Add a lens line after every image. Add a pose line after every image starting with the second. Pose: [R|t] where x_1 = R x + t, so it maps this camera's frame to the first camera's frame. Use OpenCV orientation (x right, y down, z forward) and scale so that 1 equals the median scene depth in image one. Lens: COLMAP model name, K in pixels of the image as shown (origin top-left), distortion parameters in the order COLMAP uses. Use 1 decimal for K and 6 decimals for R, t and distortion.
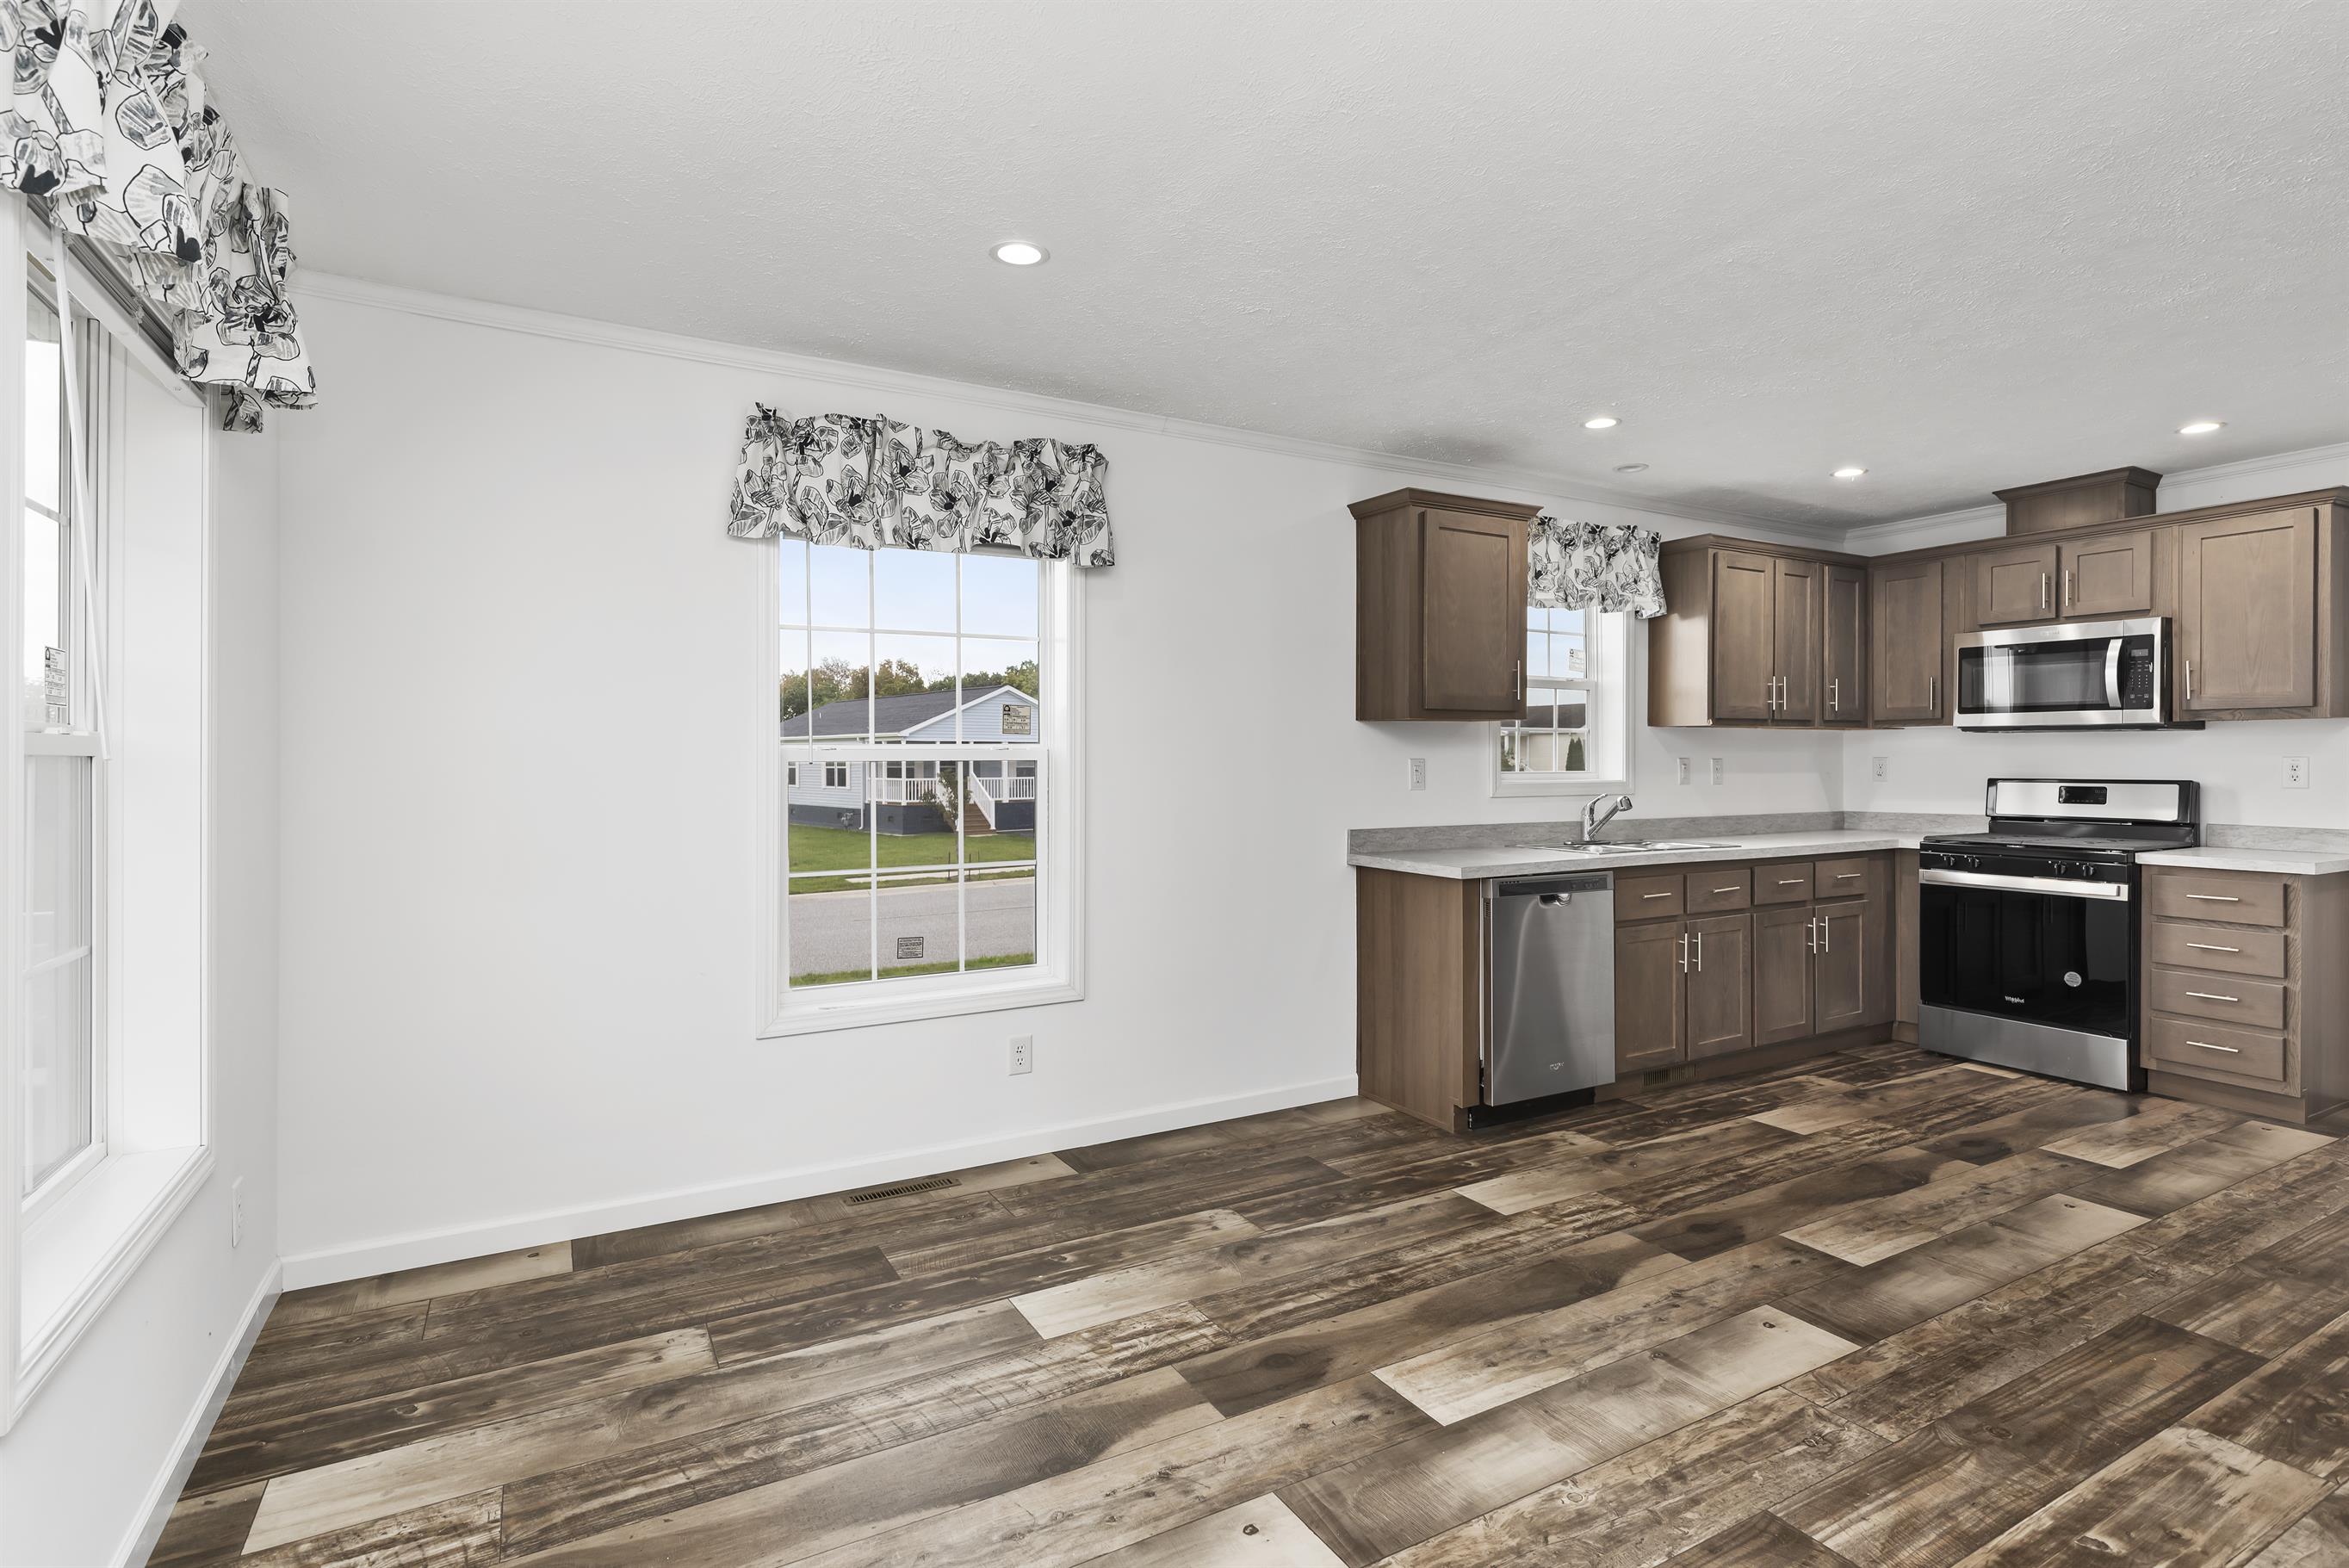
lens RADIAL K [[1102.9, 0, 1154.2], [0, 1102.9, 772.0], [0, 0, 1]] dist [0.000746, -0.000124]
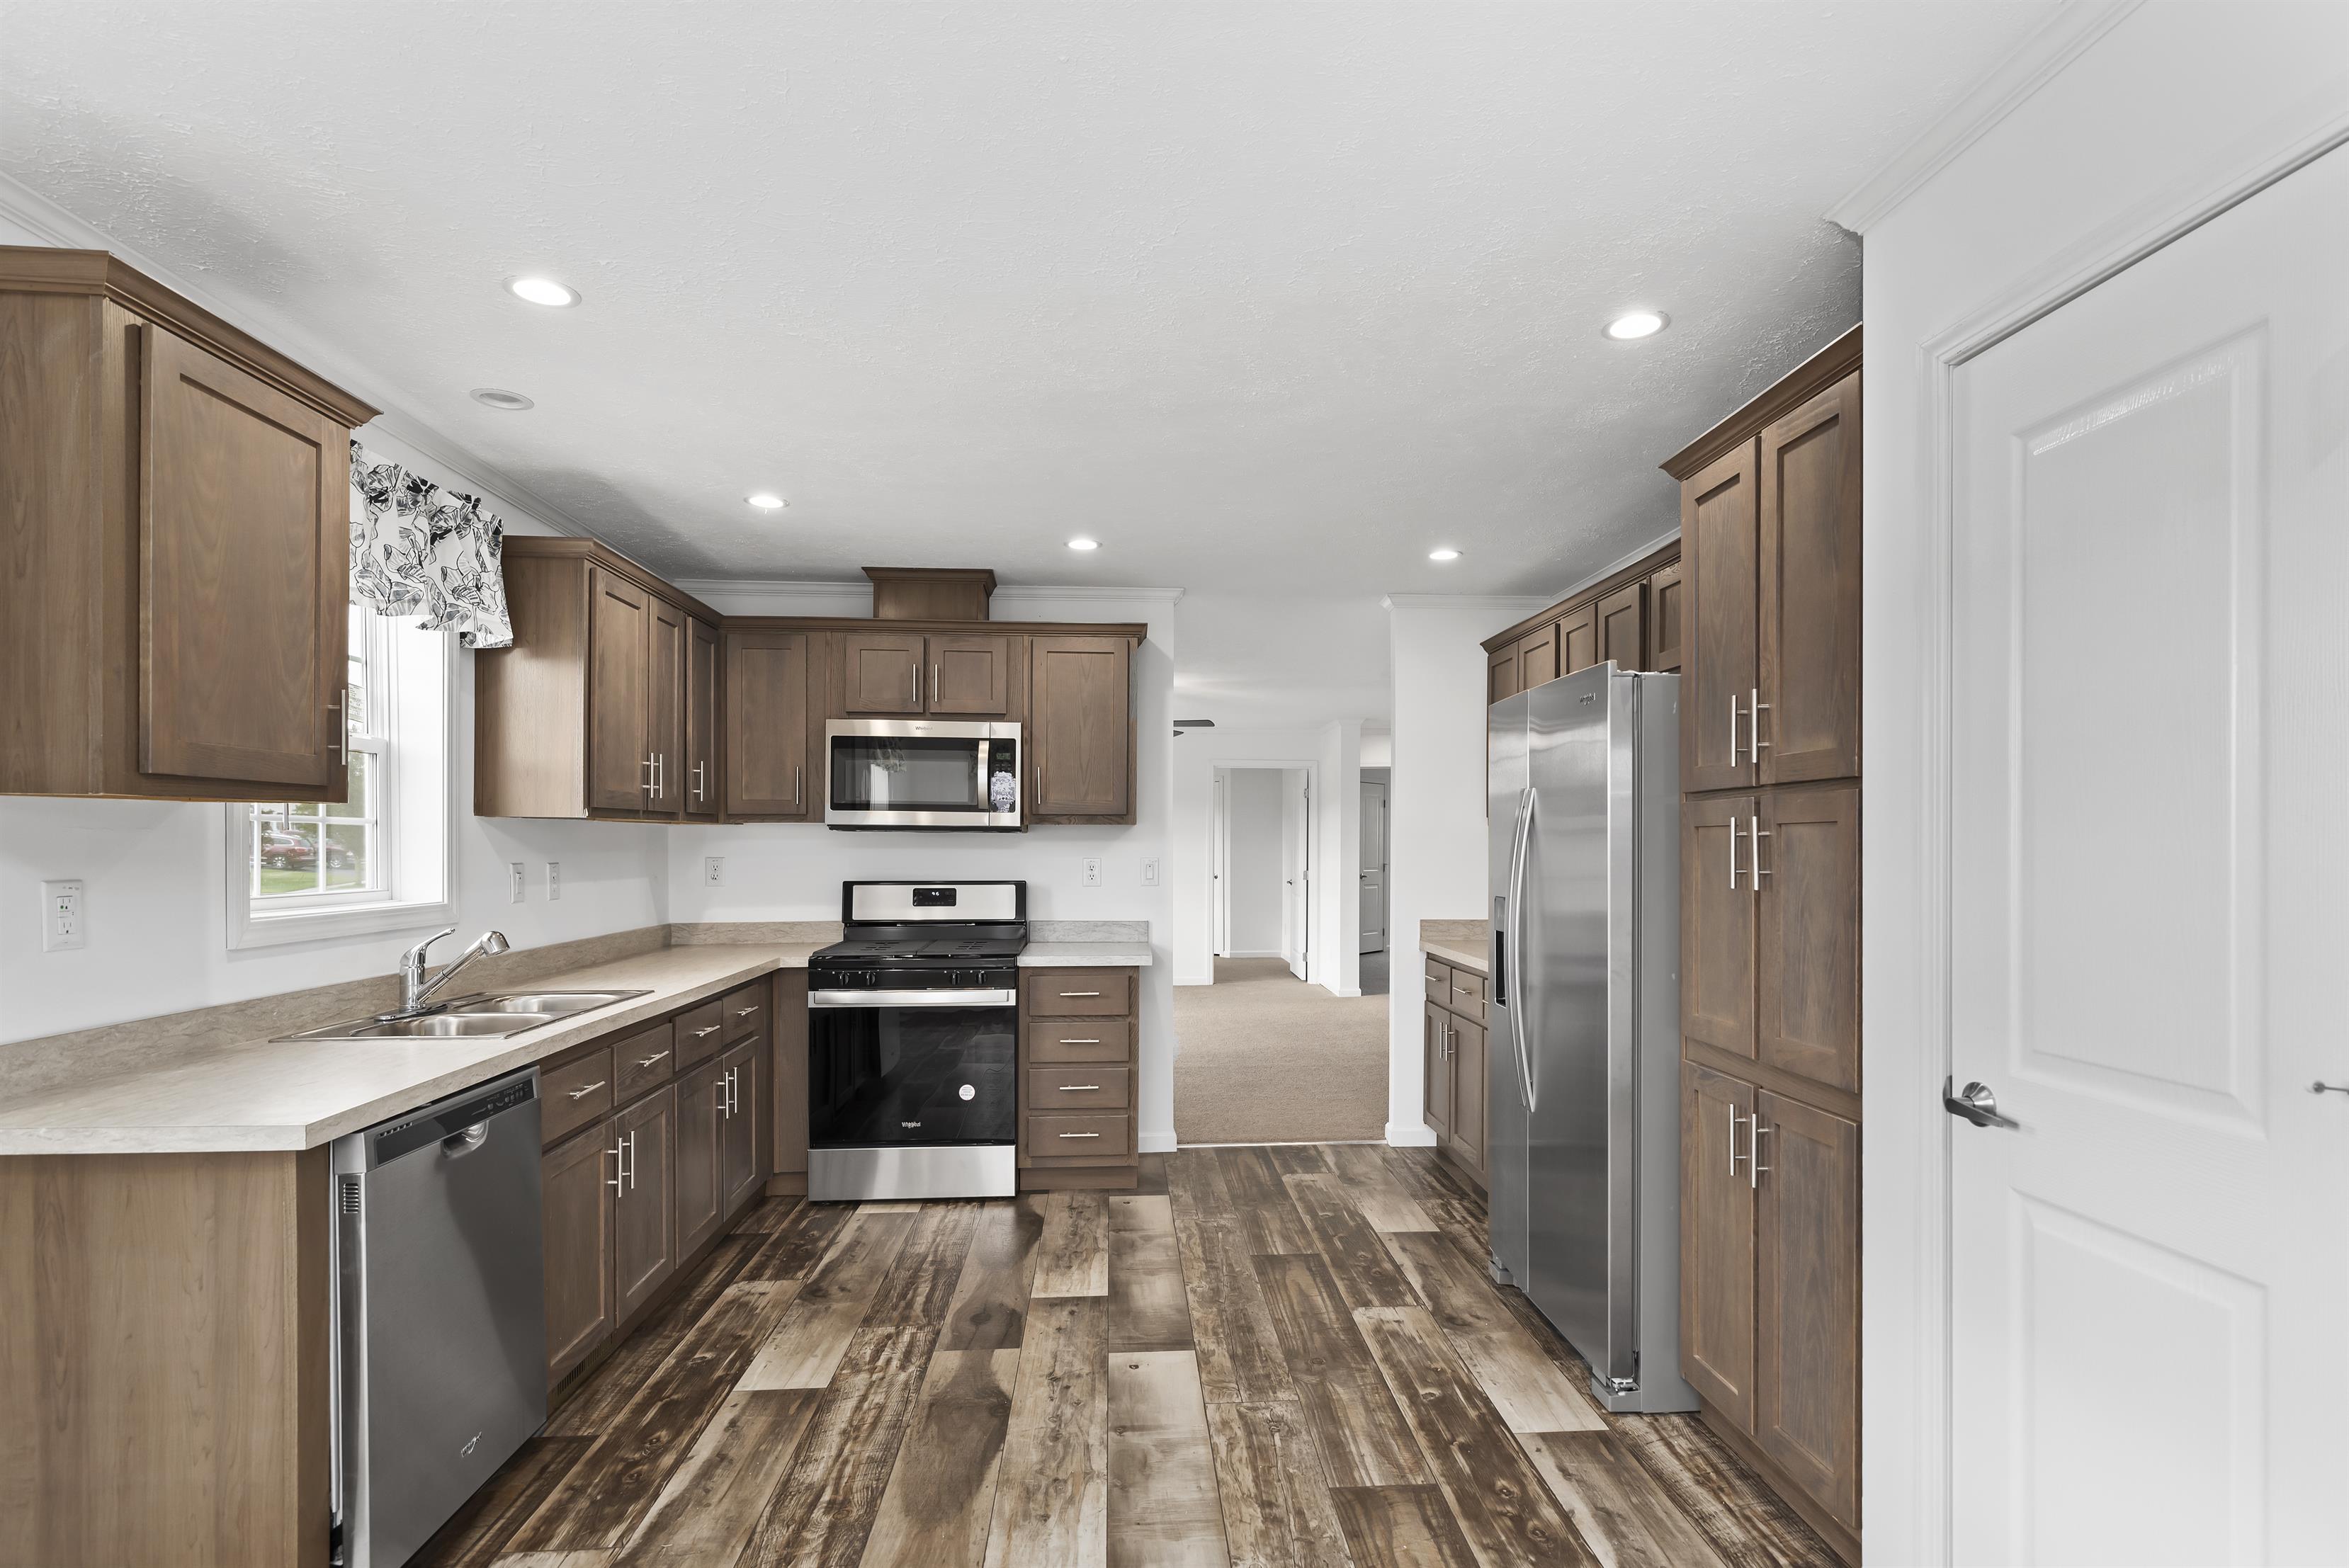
lens RADIAL K [[1179.8, 0, 1222.1], [0, 1179.8, 853.6], [0, 0, 1]] dist [0.000449, -0.001100]
pose [[0.392896, -0.008597, 0.919543, -0.017788], [0.009708, 0.999939, 0.005201, -0.020569], [-0.919532, 0.006883, 0.392956, 0.357829]]
